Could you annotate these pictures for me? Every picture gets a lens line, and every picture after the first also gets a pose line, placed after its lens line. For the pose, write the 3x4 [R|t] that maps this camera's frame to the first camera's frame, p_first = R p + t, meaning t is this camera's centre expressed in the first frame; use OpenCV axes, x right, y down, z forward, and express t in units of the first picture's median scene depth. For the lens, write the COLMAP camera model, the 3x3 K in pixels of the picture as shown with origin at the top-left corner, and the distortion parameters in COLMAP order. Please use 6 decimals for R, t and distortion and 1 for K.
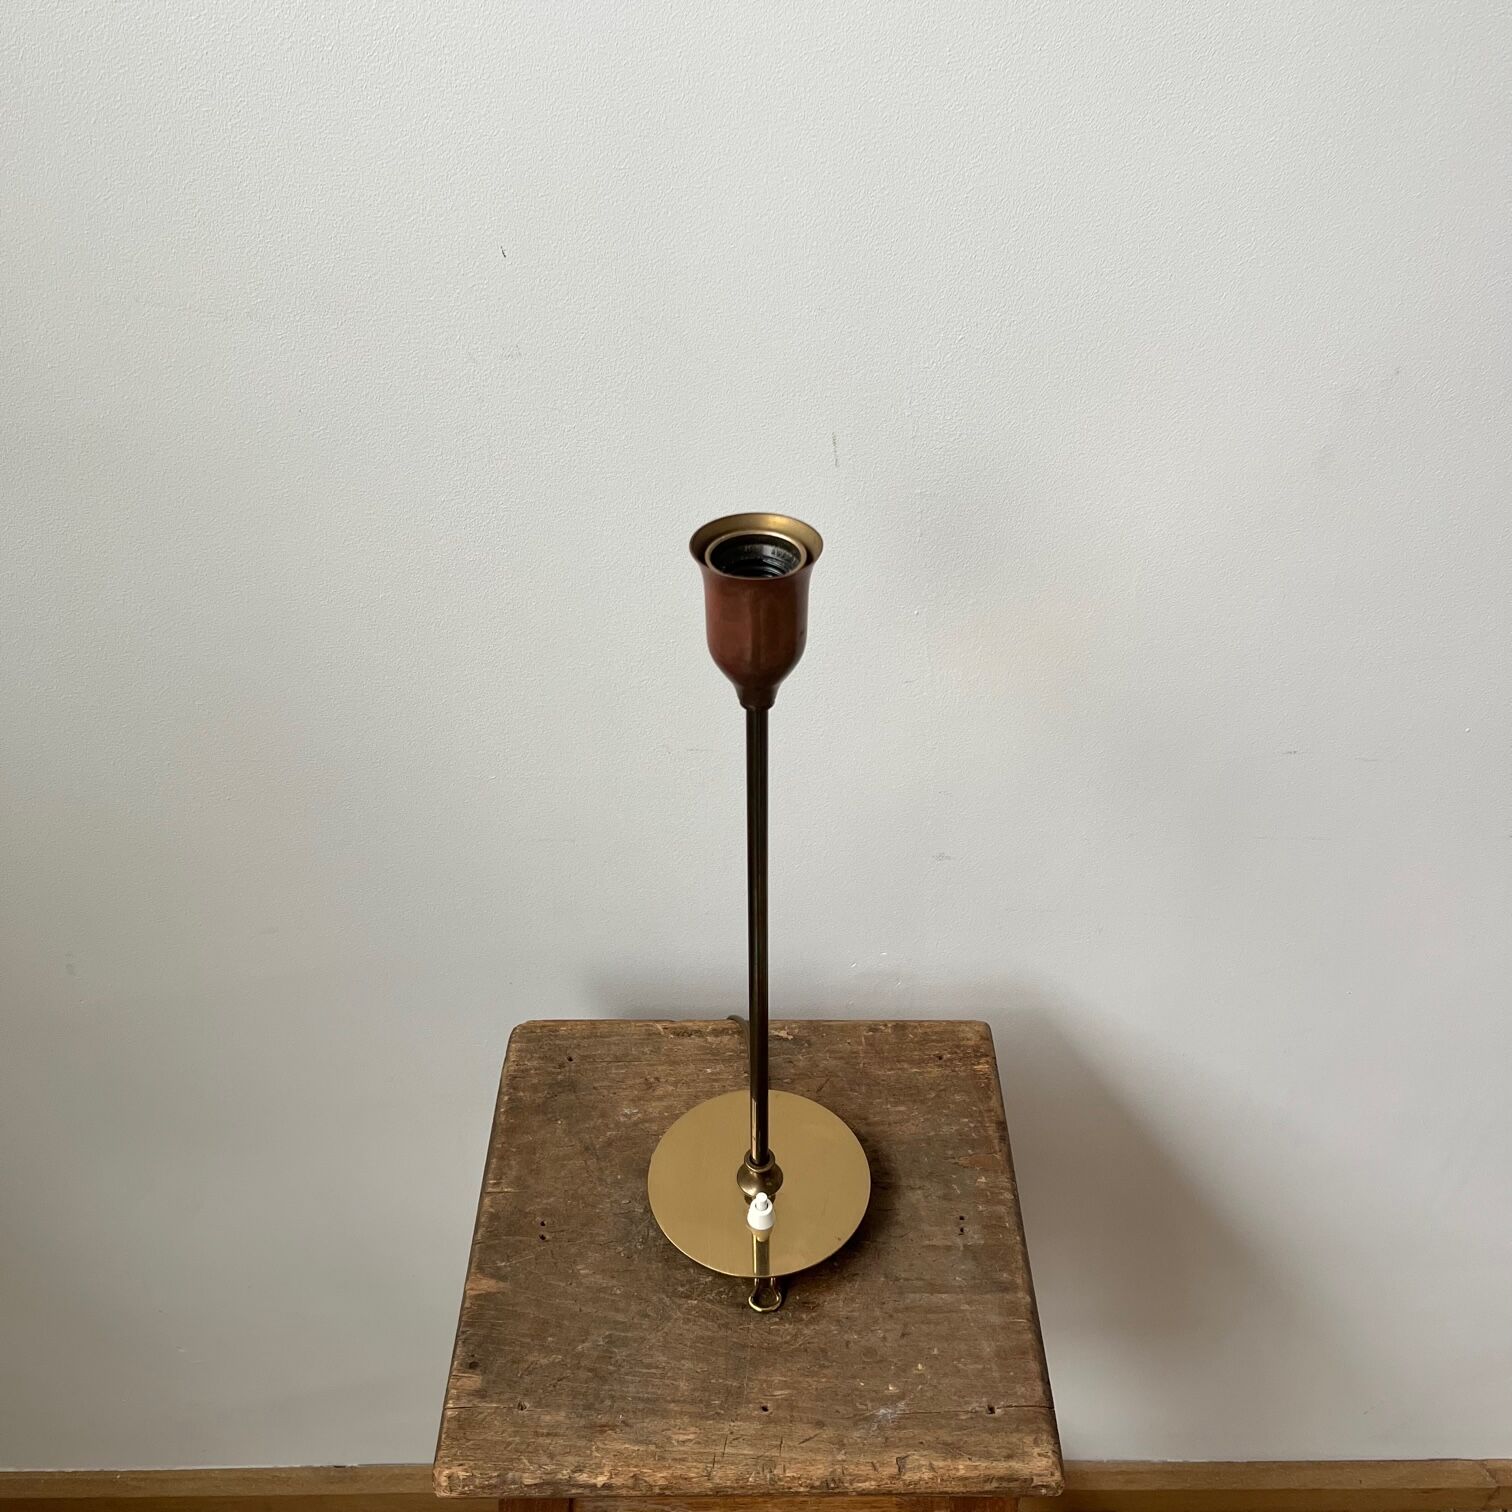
lens RADIAL K [[1564.7, 0, 762.2], [0, 1564.7, 726.3], [0, 0, 1]] dist [-0.001432, 0.000000]
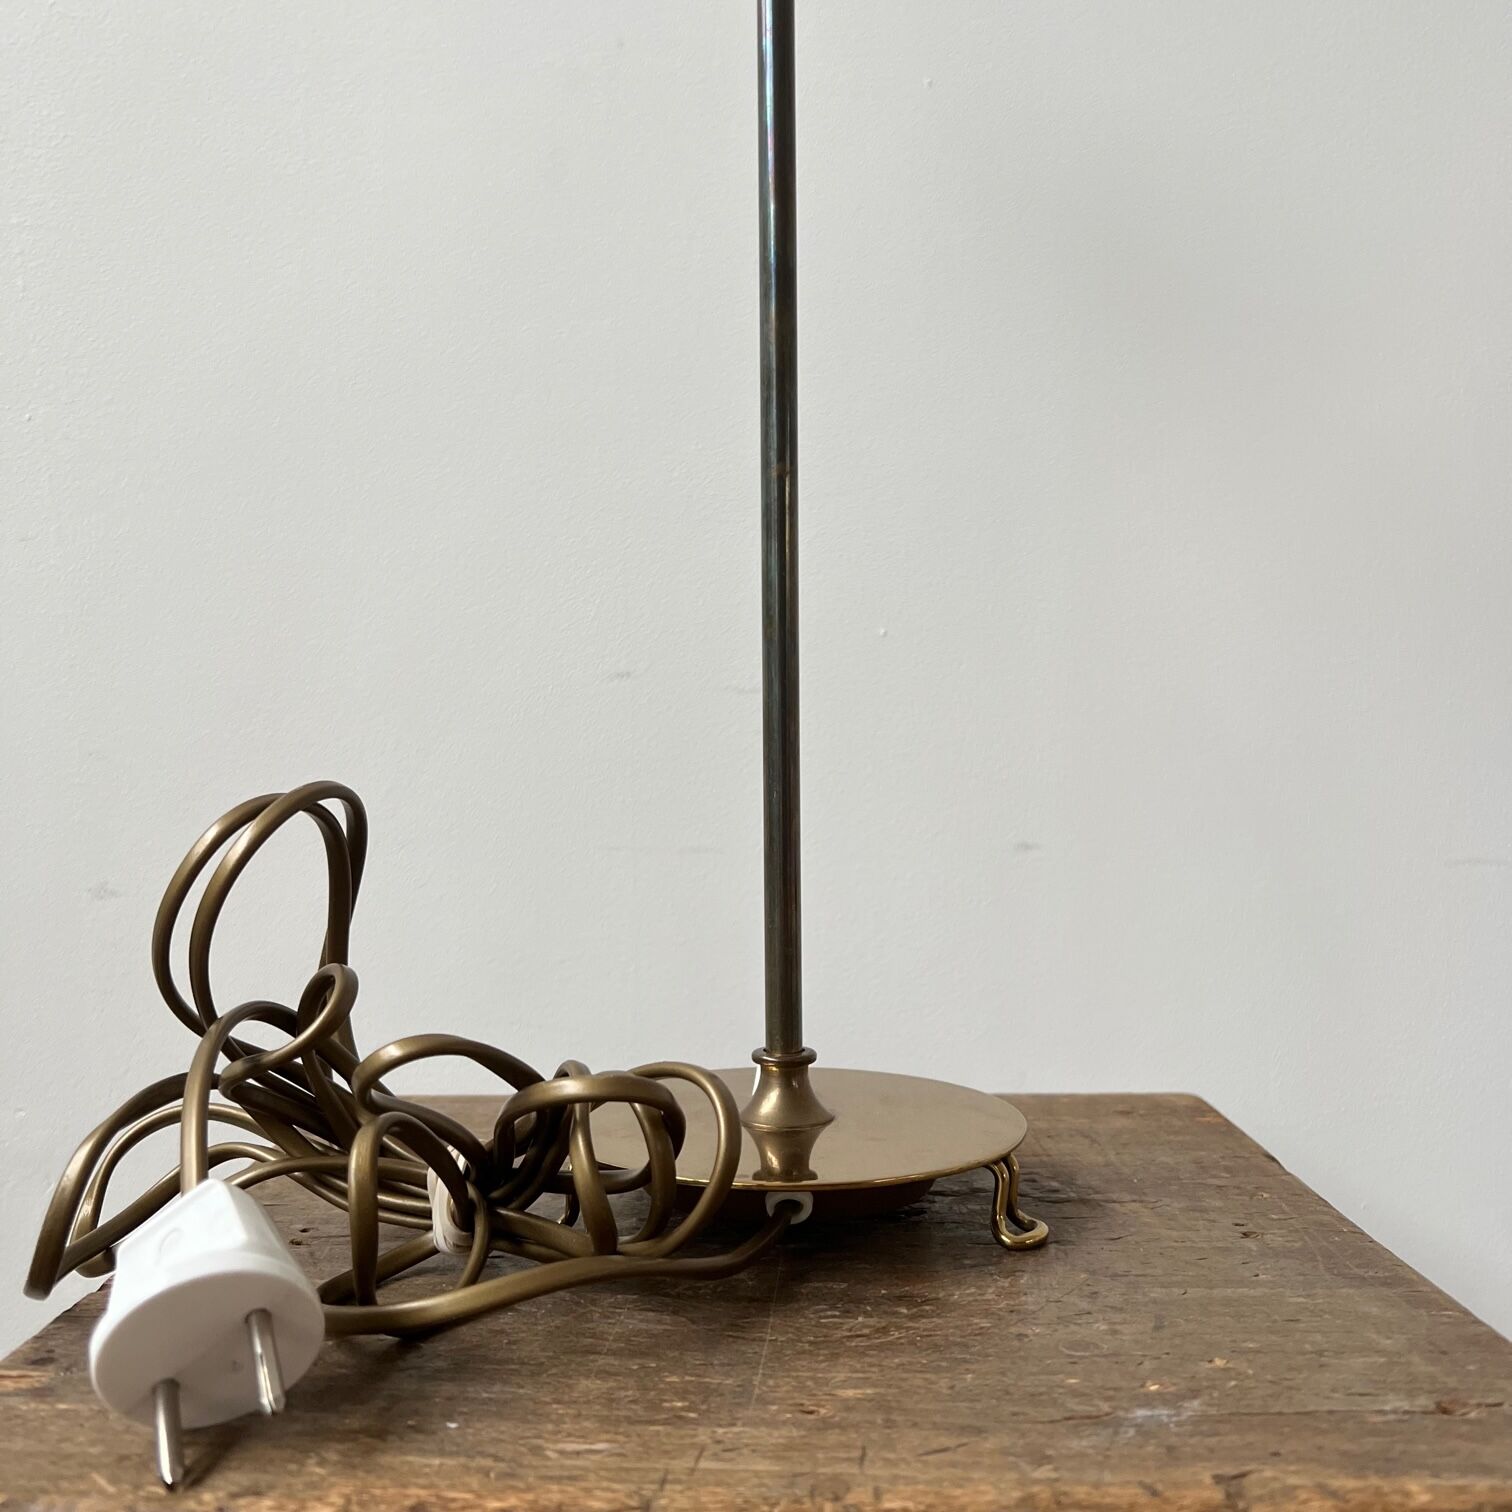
lens RADIAL K [[1564.7, 0, 750.0], [0, 1564.7, 760.5], [0, 0, 1]] dist [-0.001432, 0.000000]
pose [[0.999942, 0.000257, -0.010750, -0.008105], [-0.006713, 0.795868, -0.605434, 0.501350], [0.008400, 0.605471, 0.795823, 0.585949]]
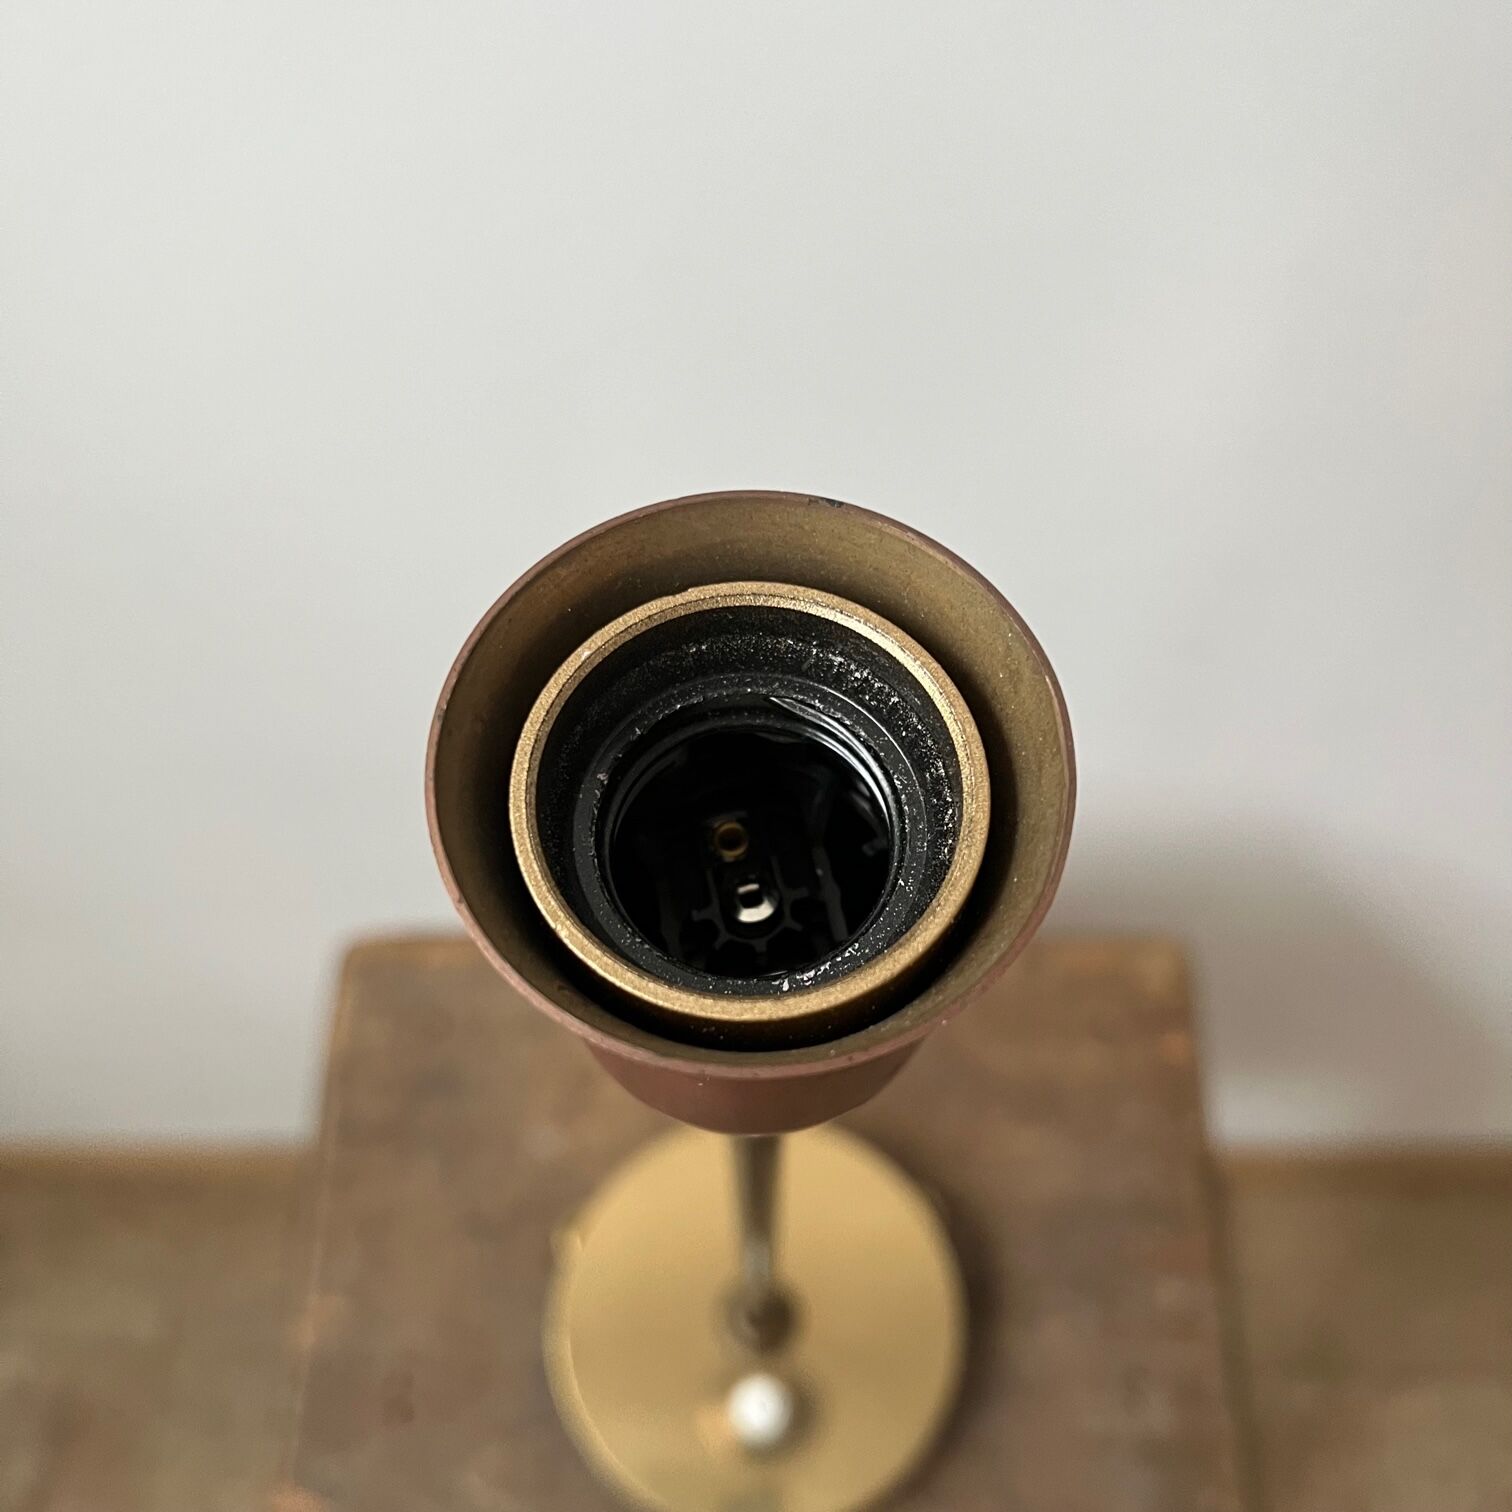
lens RADIAL K [[1564.7, 0, 755.9], [0, 1564.7, 750.9], [0, 0, 1]] dist [-0.001432, 0.000000]
pose [[0.999993, 0.002282, -0.002913, -0.009604], [-0.000596, 0.876251, 0.481855, -0.165021], [0.003652, -0.481850, 0.876246, 0.637722]]
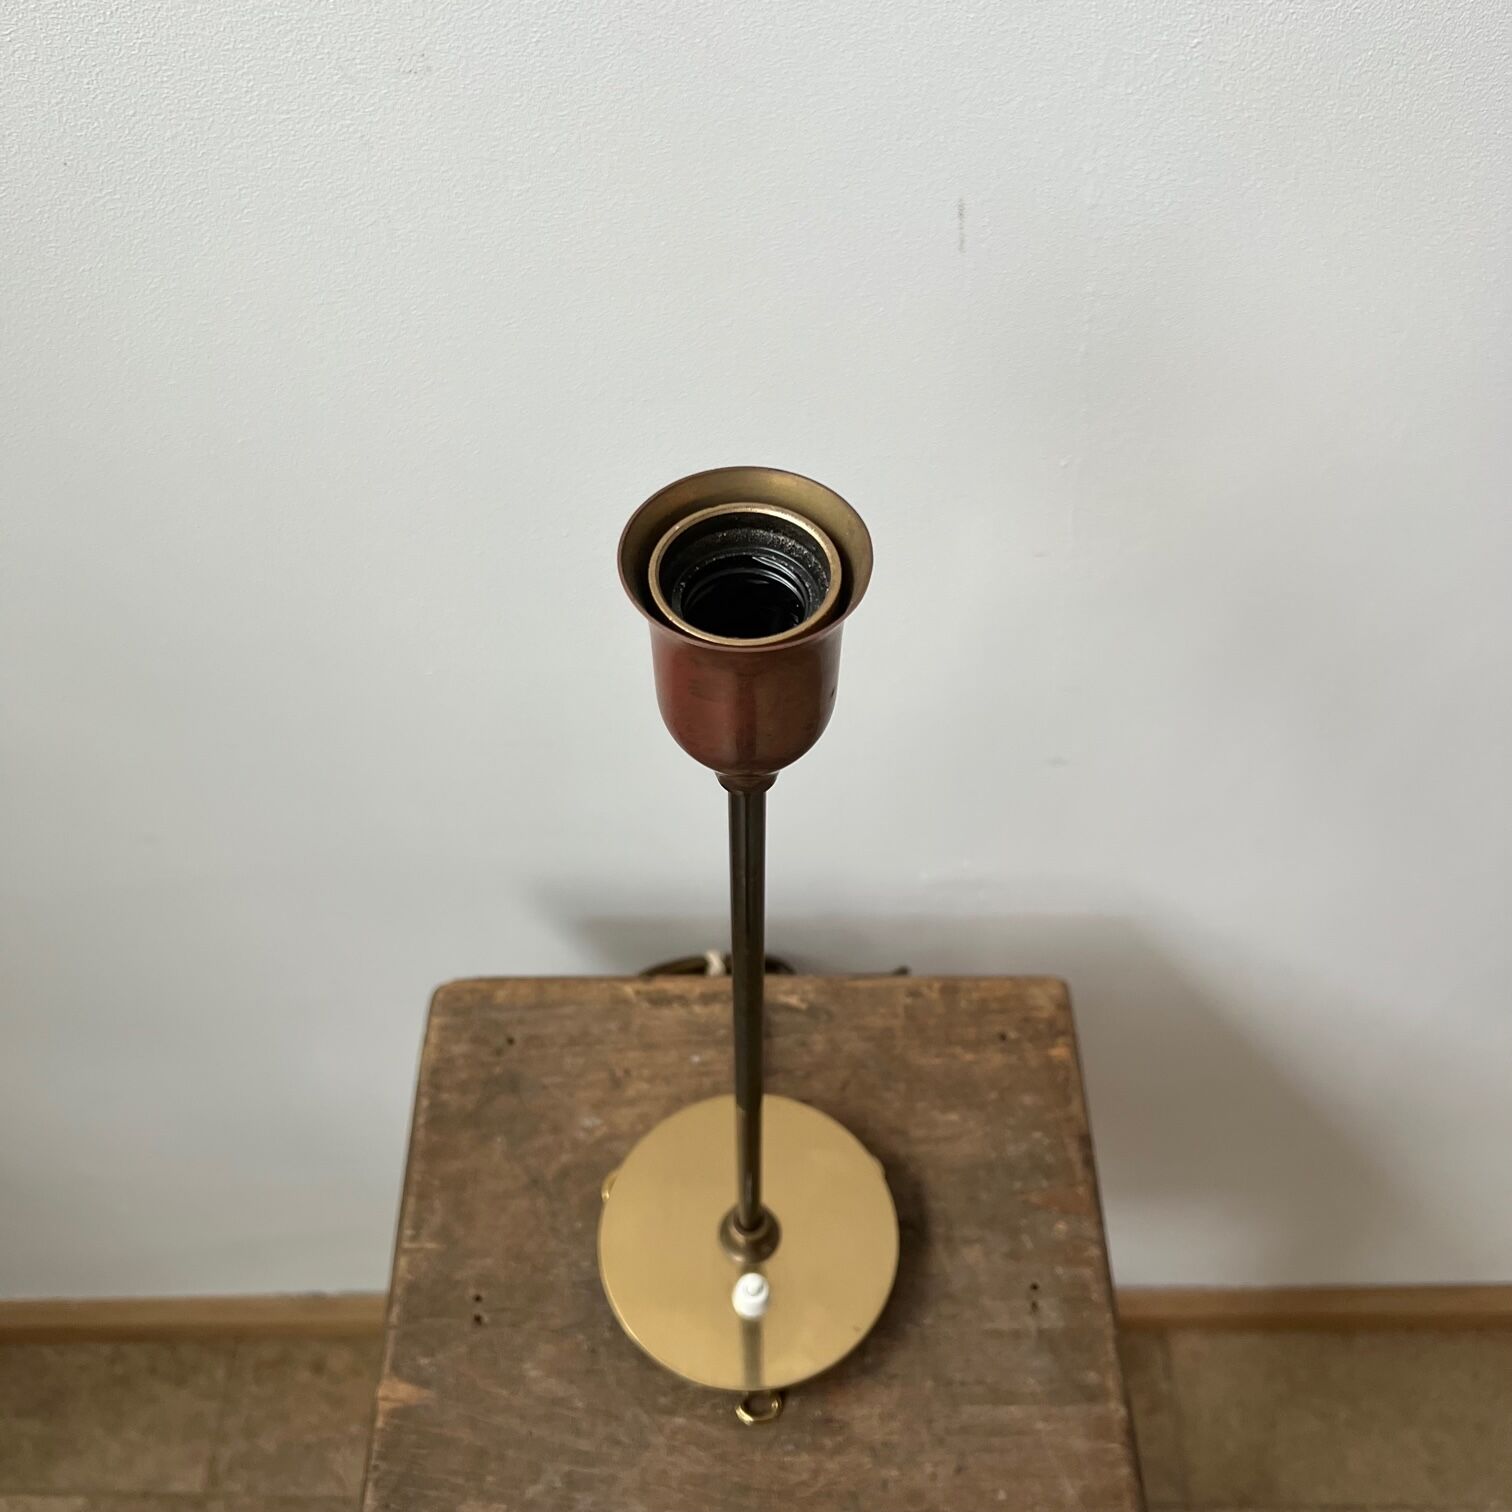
lens RADIAL K [[1564.7, 0, 761.1], [0, 1564.7, 753.4], [0, 0, 1]] dist [-0.001432, 0.000000]
pose [[0.999943, -0.003982, 0.009901, -0.010811], [0.001005, 0.958795, 0.284097, -0.152599], [-0.010624, -0.284071, 0.958744, 0.367024]]
